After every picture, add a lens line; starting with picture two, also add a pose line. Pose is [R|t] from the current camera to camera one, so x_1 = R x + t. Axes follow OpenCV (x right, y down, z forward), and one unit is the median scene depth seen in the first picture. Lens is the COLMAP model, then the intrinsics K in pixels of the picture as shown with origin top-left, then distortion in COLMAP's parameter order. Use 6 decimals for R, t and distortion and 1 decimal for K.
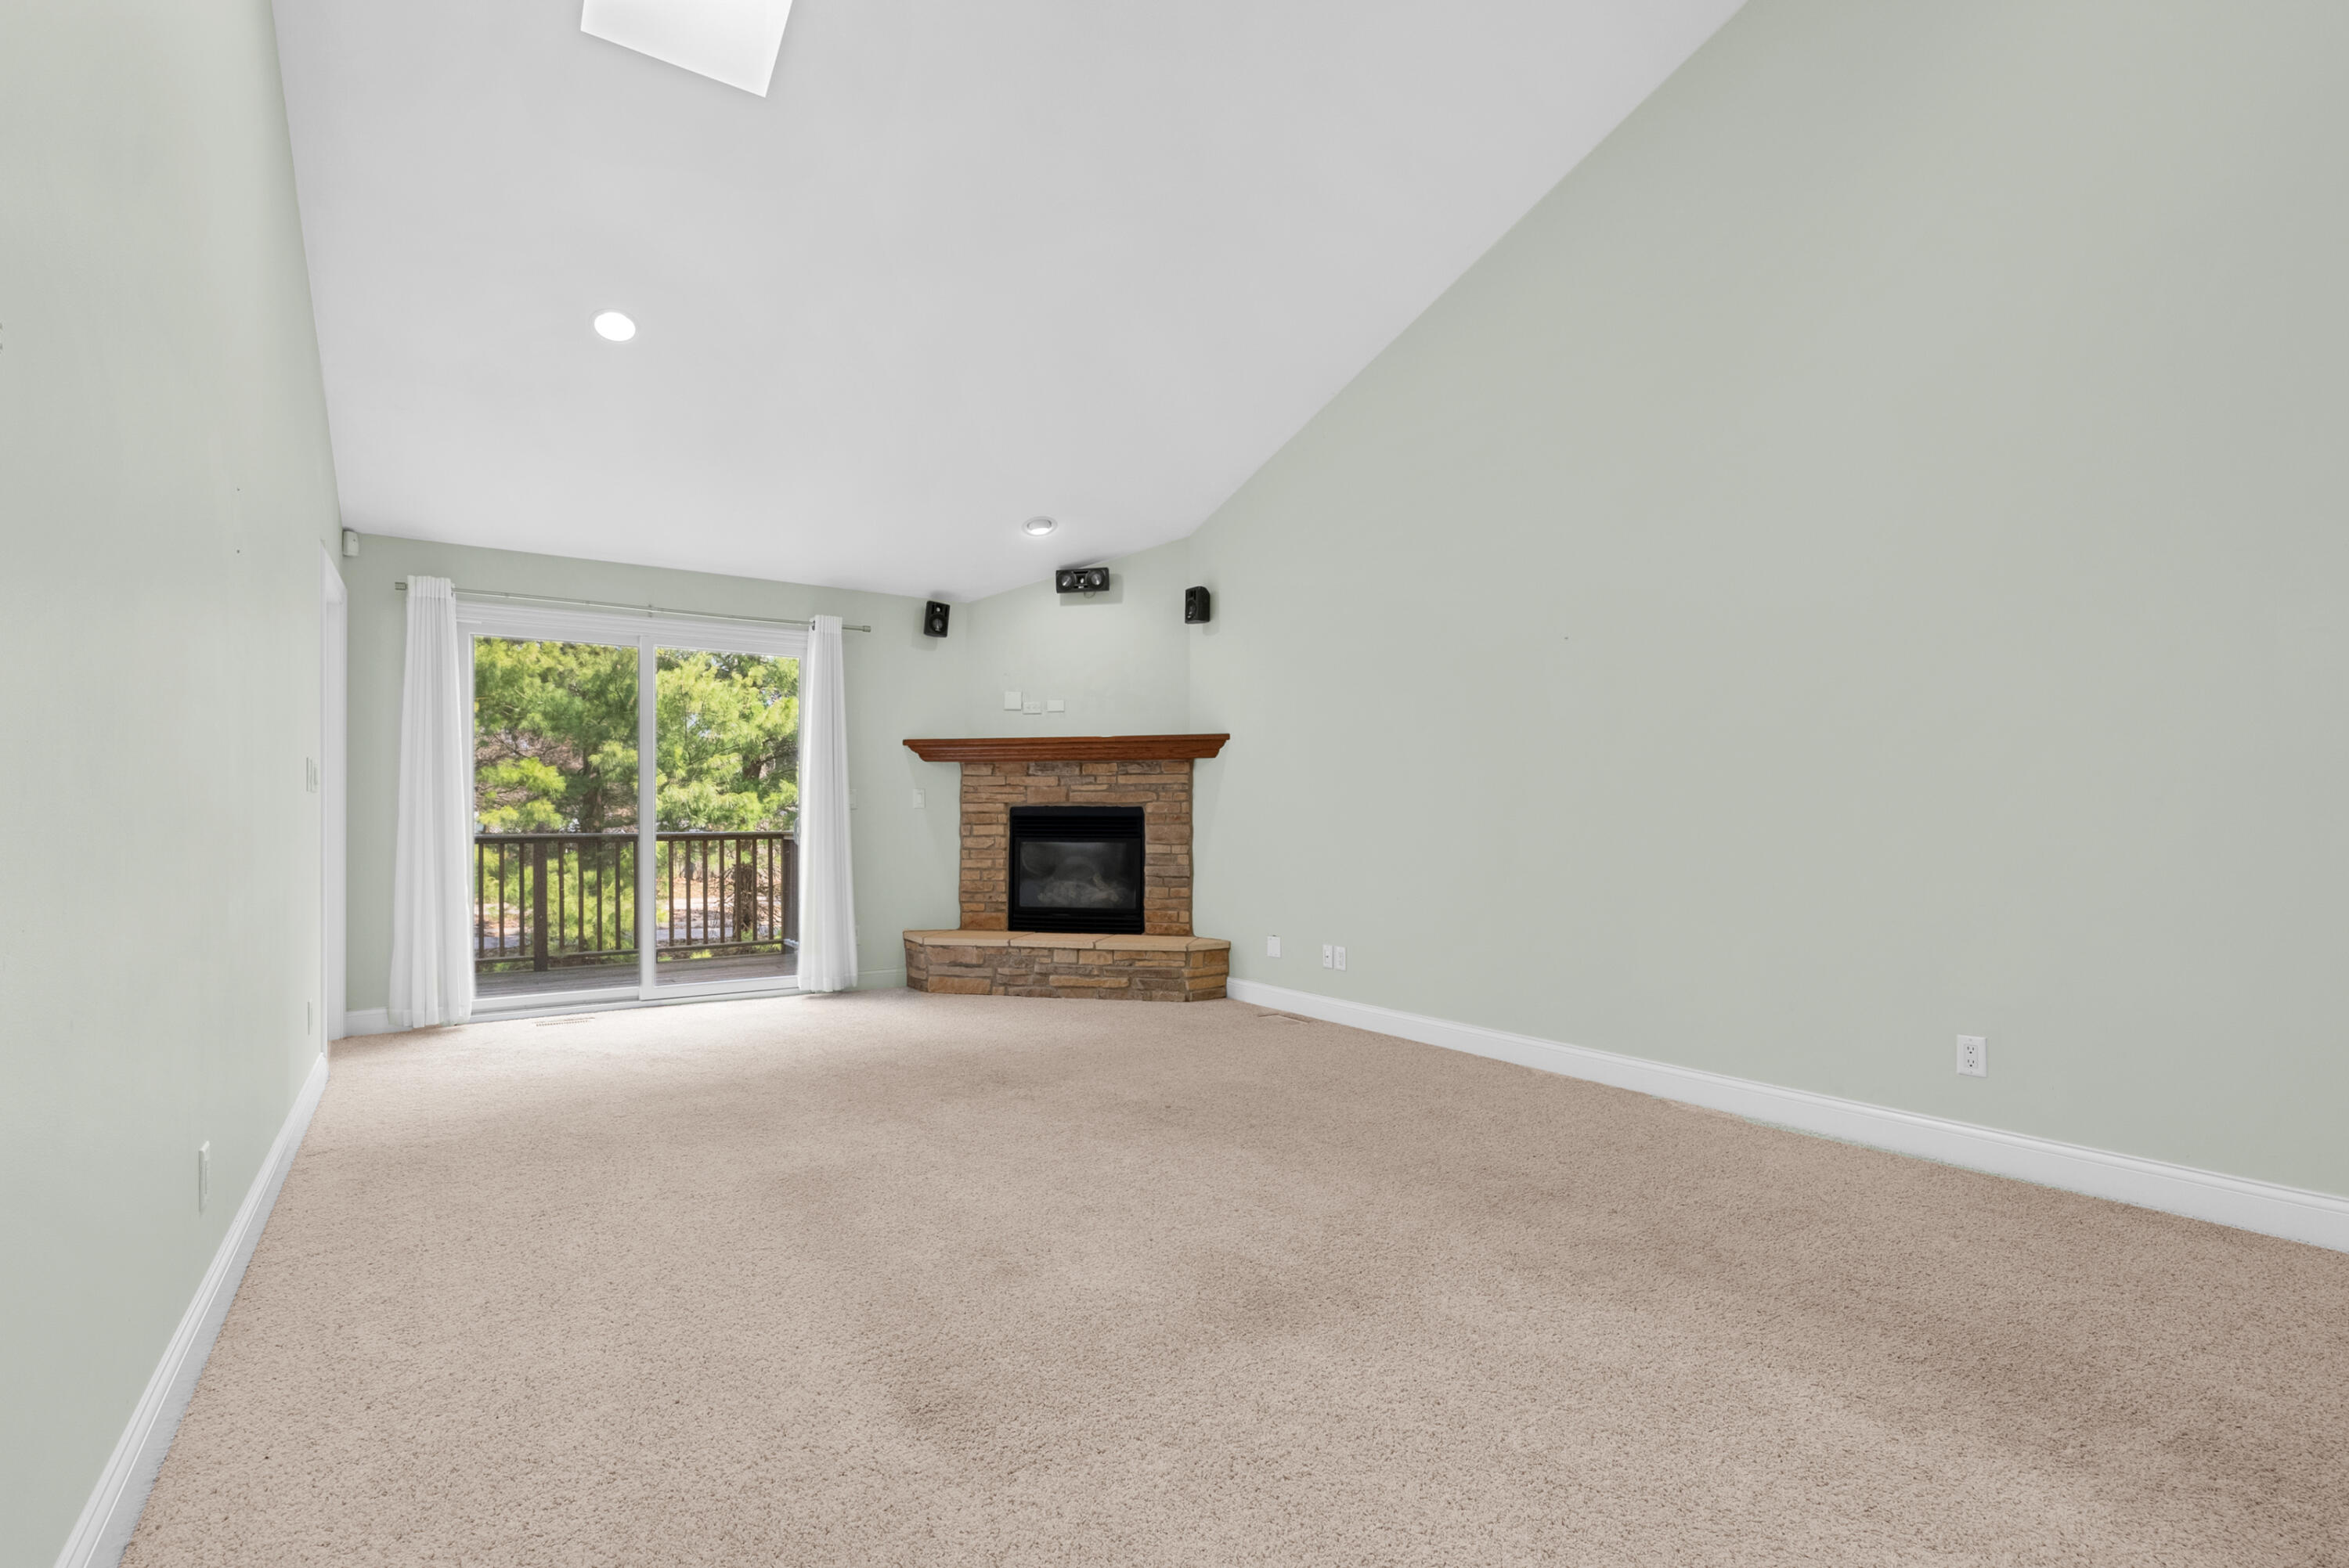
lens RADIAL K [[1074.7, 0, 1165.4], [0, 1074.7, 807.1], [0, 0, 1]] dist [-0.003596, -0.000898]
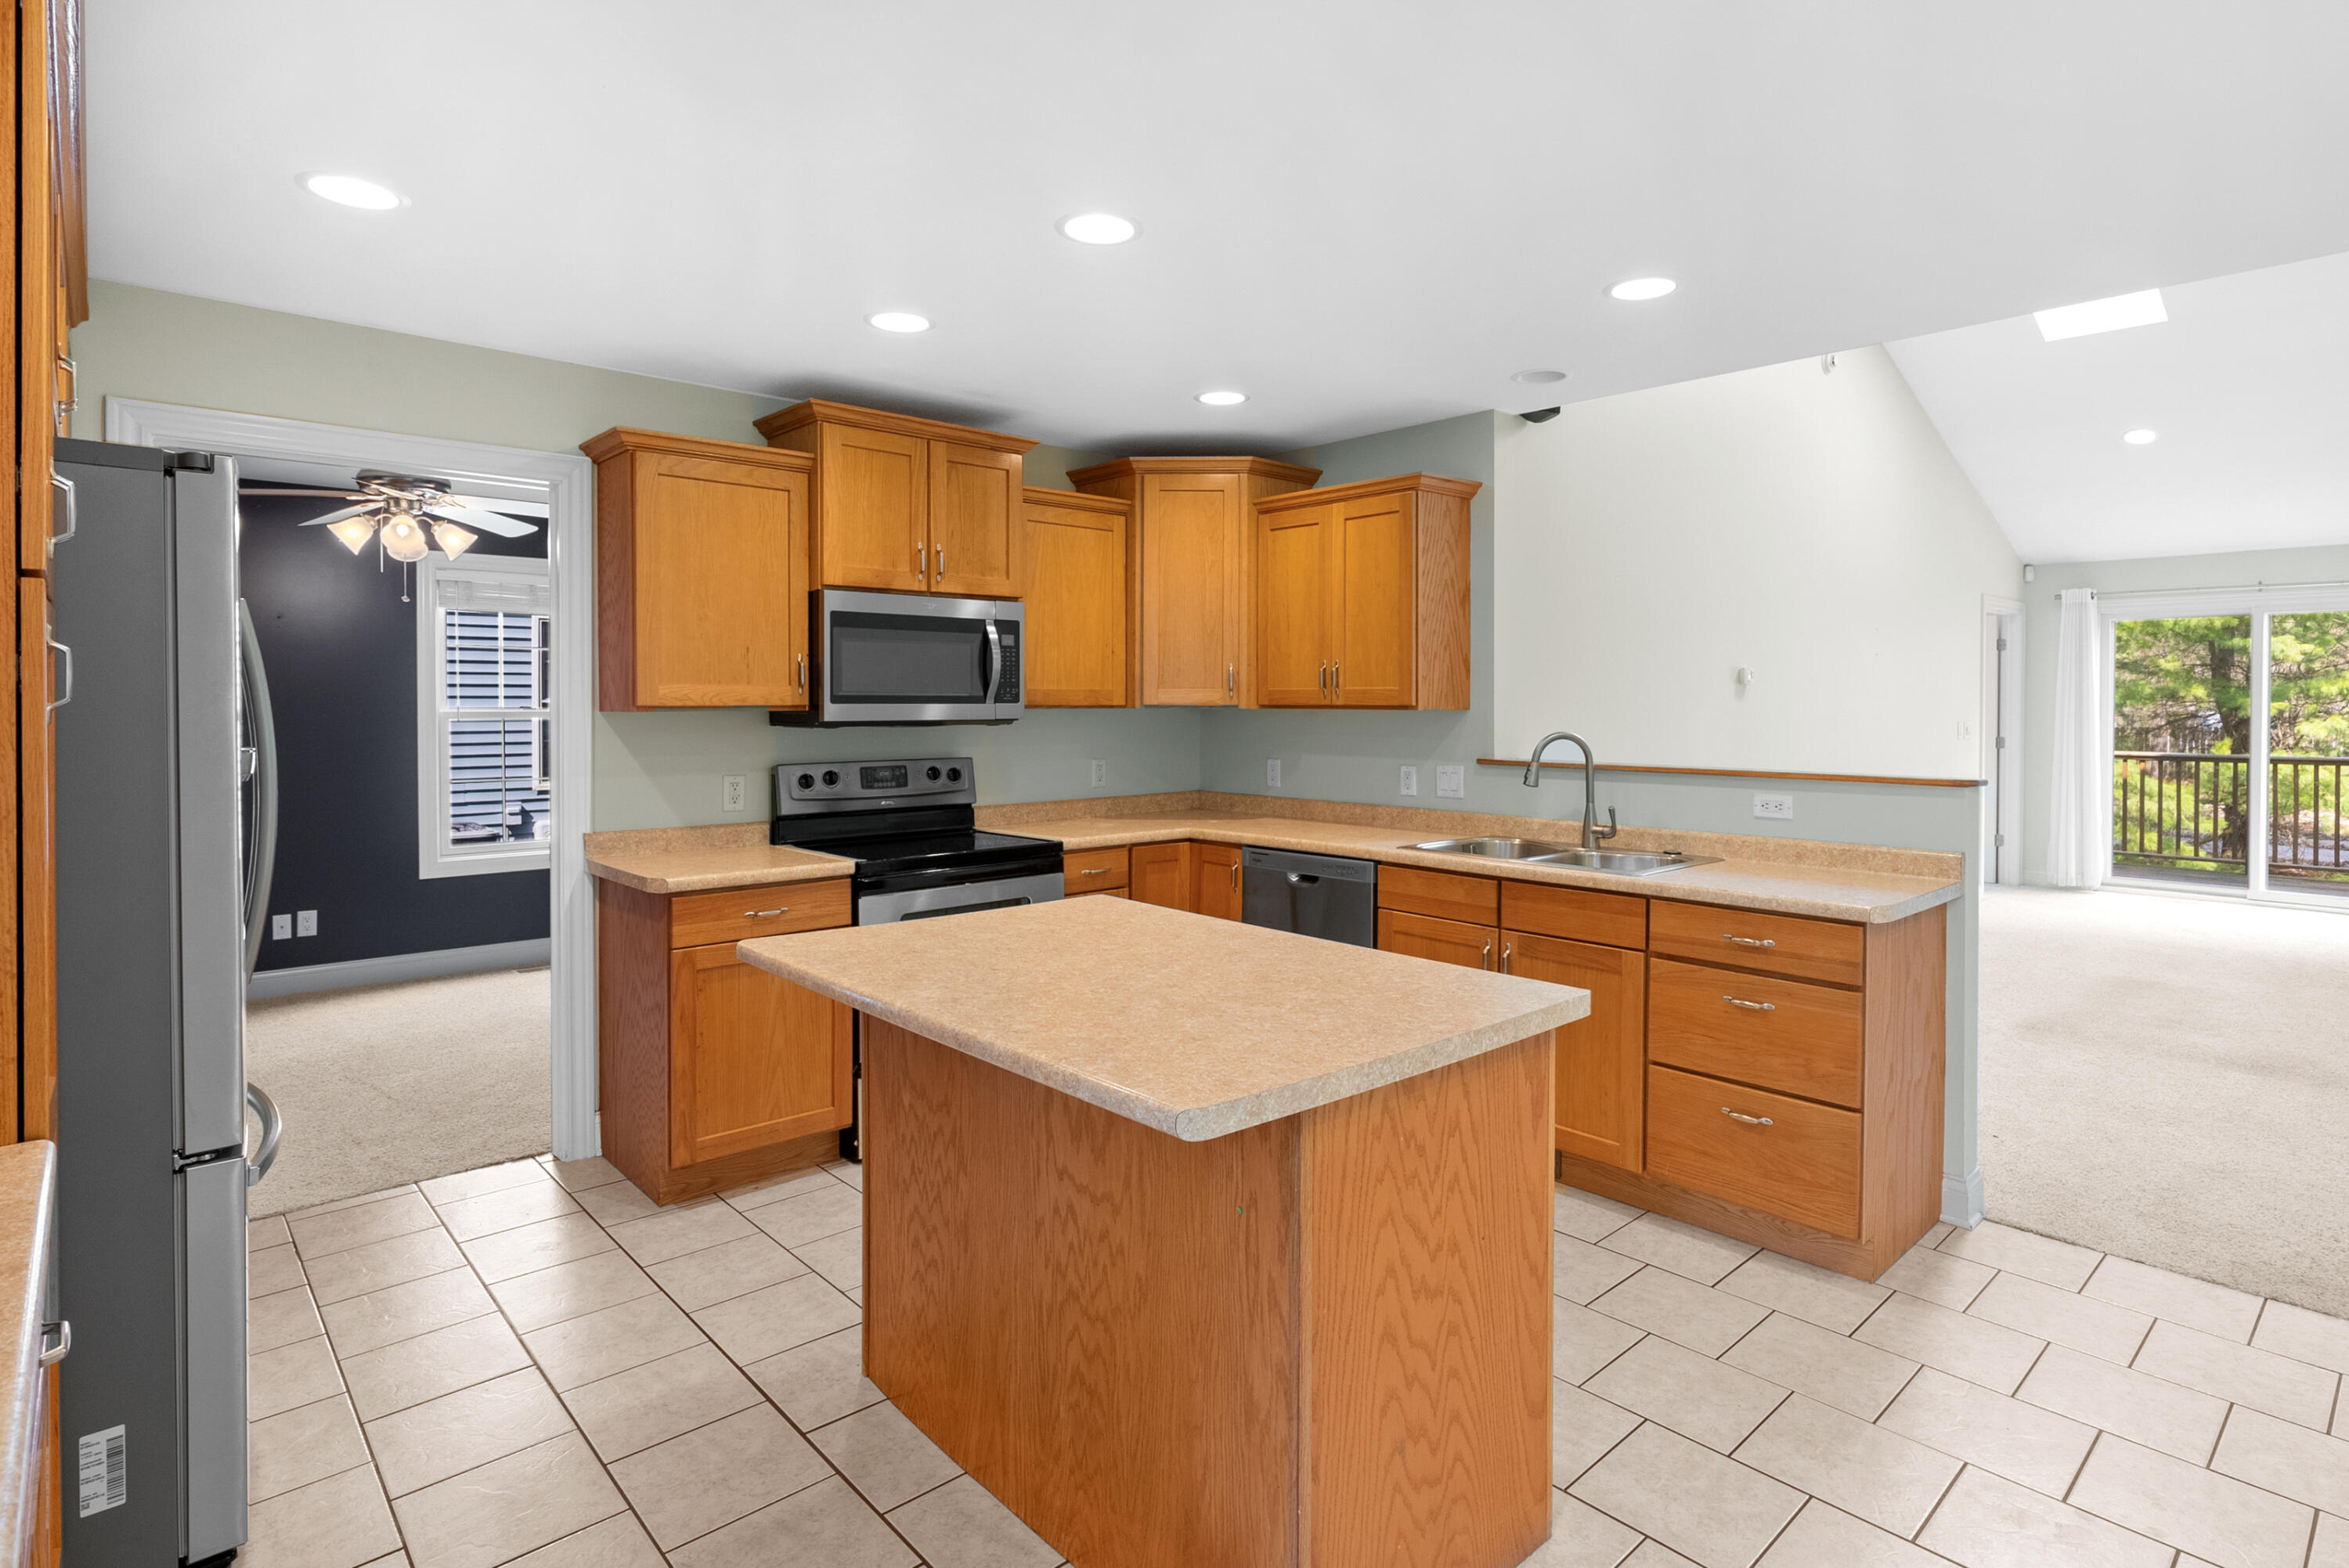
lens RADIAL K [[1204.6, 0, 1194.3], [0, 1204.6, 714.6], [0, 0, 1]] dist [-0.005692, 0.002830]
pose [[0.133741, 0.011445, -0.990950, 0.643668], [0.007972, 0.999889, 0.012624, -0.055308], [0.990984, -0.009588, 0.133635, -0.350699]]
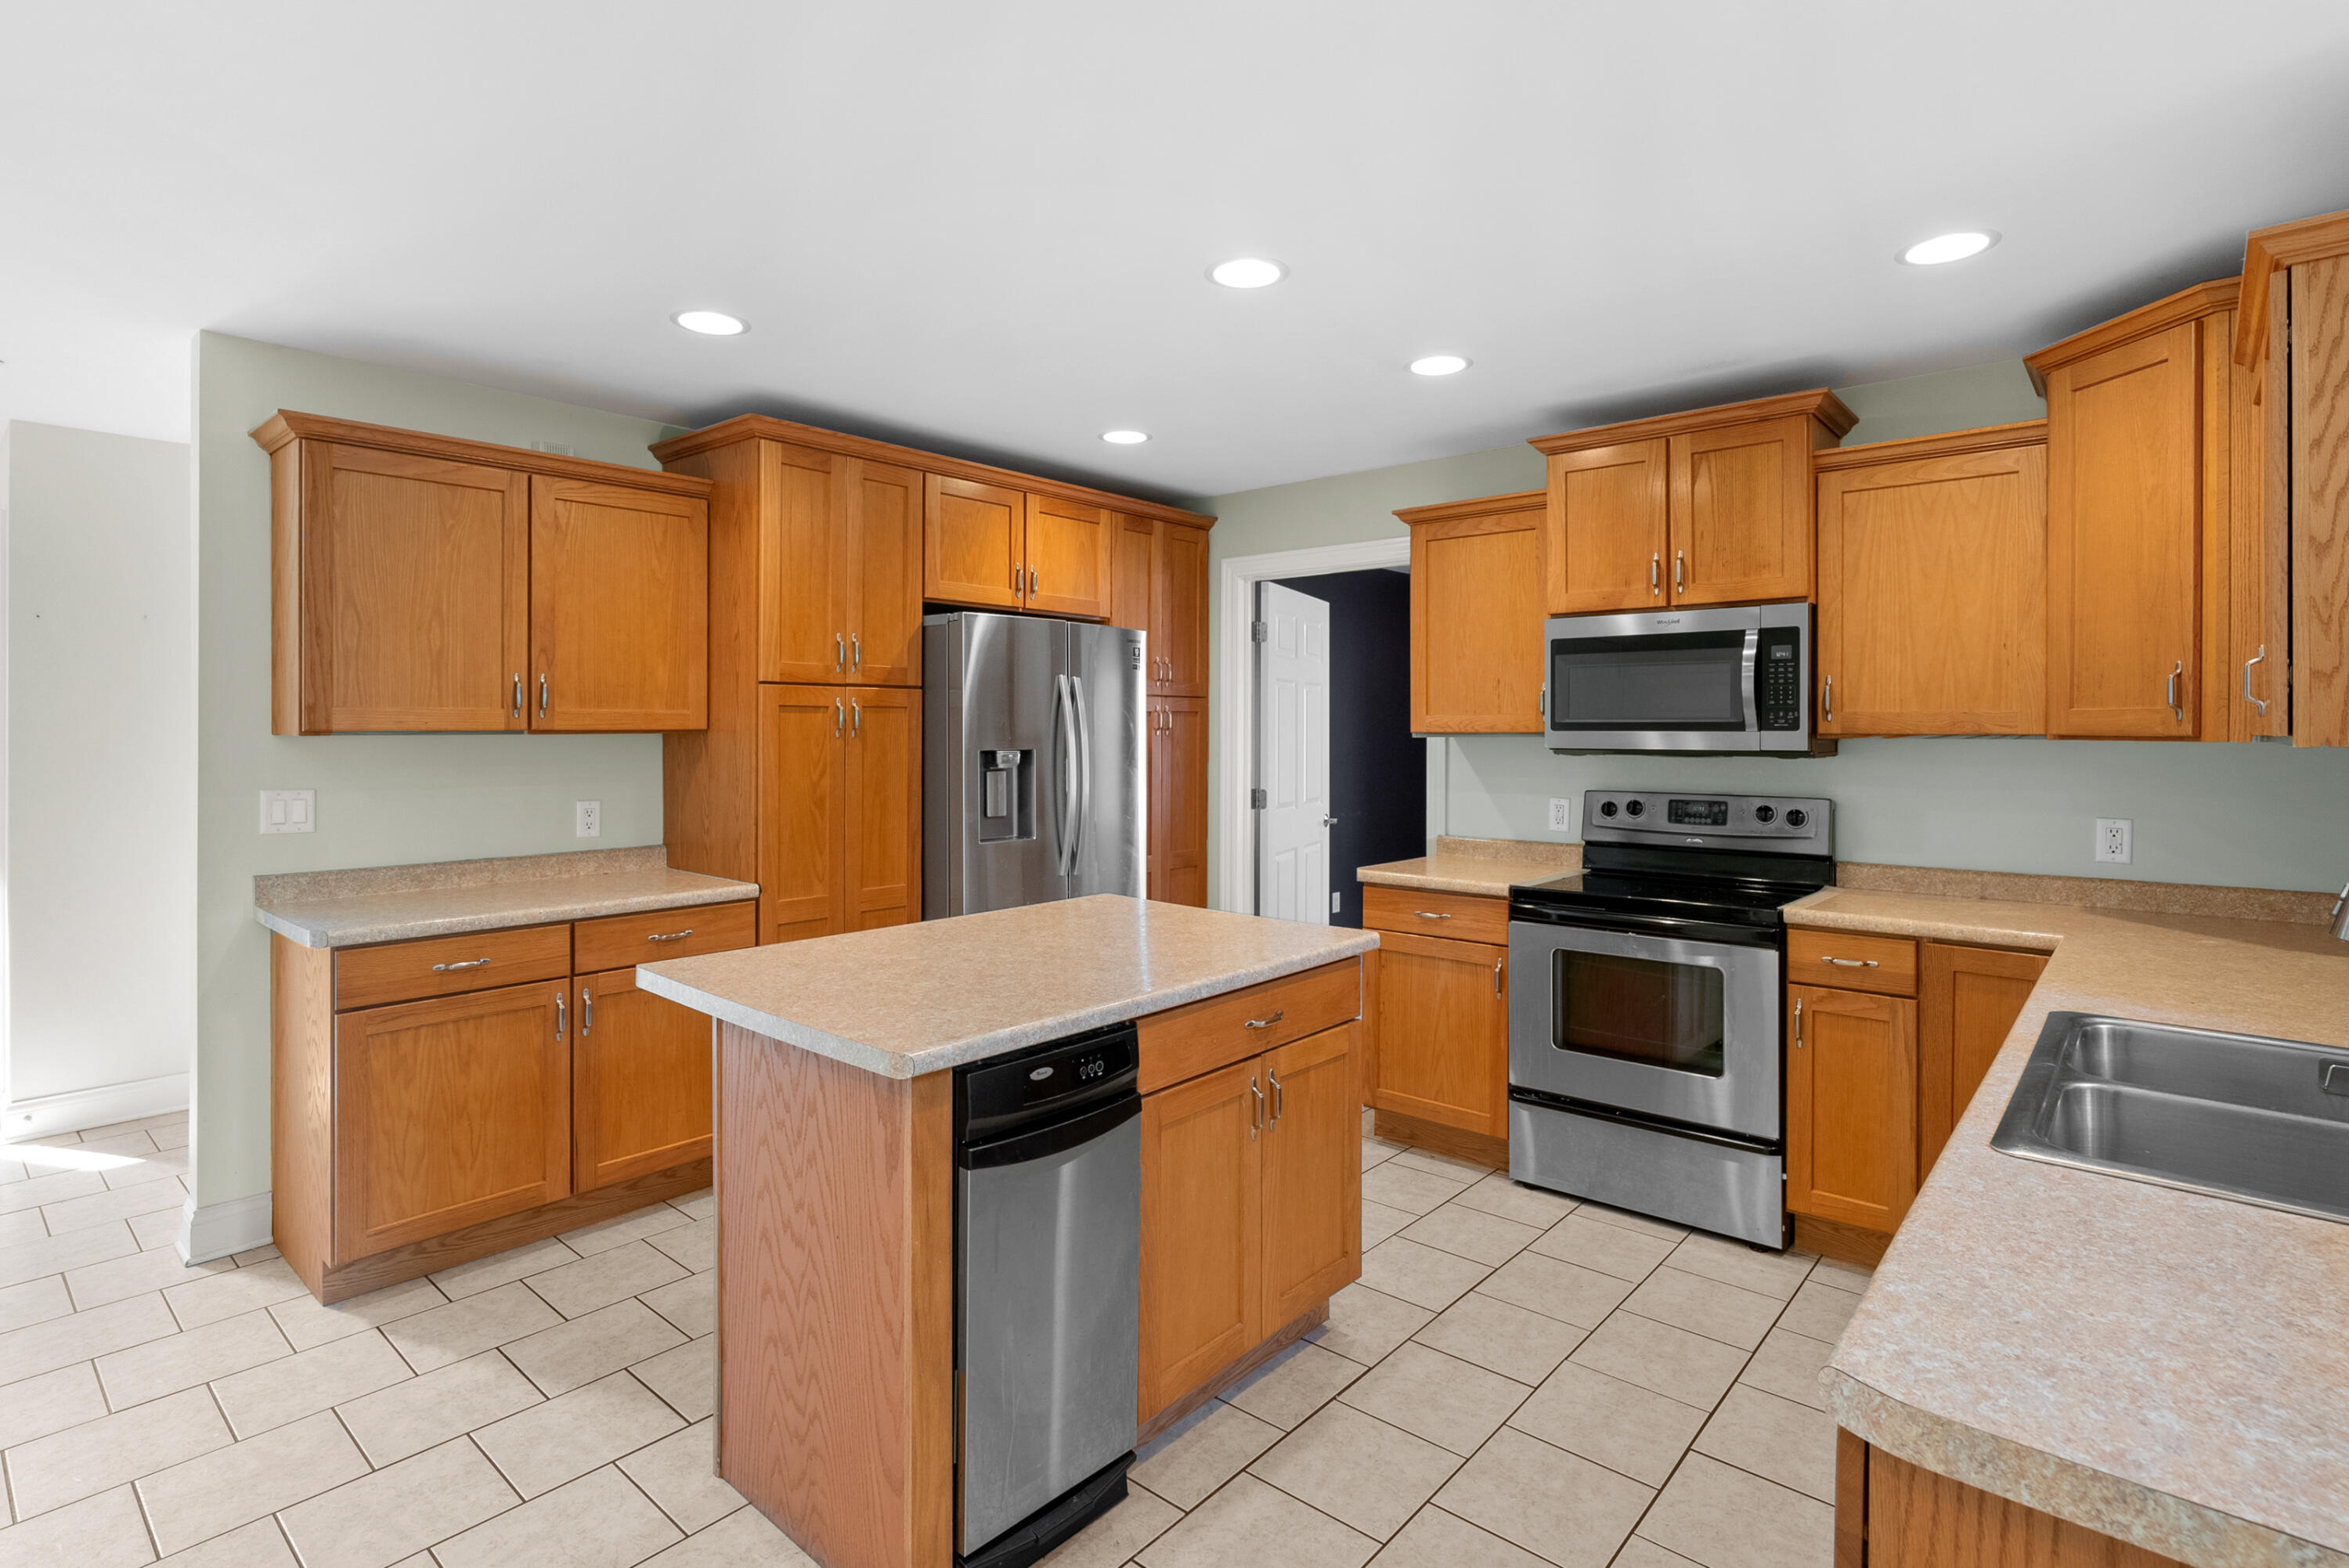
lens RADIAL K [[1144.7, 0, 1178.8], [0, 1144.7, 727.3], [0, 0, 1]] dist [-0.002186, -0.000426]
pose [[-0.971297, -0.001139, -0.237865, 0.367369], [0.001285, 0.999949, -0.010033, -0.051228], [0.237864, -0.010050, -0.971246, 0.037794]]
